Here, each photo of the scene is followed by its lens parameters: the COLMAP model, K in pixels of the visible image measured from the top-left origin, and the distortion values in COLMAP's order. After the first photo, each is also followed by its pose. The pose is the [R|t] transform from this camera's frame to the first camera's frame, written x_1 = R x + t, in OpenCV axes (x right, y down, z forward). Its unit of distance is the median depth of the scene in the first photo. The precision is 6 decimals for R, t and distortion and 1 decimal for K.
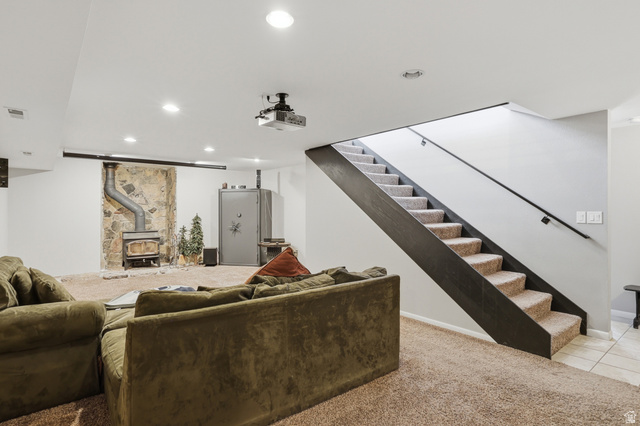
lens RADIAL K [[344.2, 0, 317.2], [0, 344.2, 212.6], [0, 0, 1]] dist [0.005751, -0.001454]
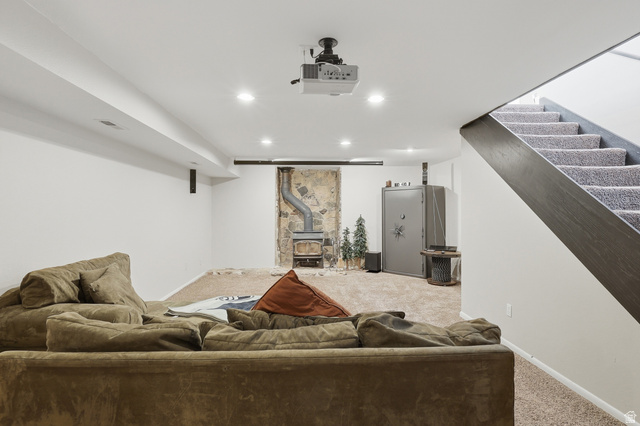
lens RADIAL K [[344.2, 0, 322.5], [0, 344.2, 211.6], [0, 0, 1]] dist [0.005751, -0.001454]
pose [[0.813137, -0.001188, -0.582072, 0.124661], [-0.001762, 0.999988, -0.004502, -0.001693], [0.582070, 0.004686, 0.813125, 0.193718]]
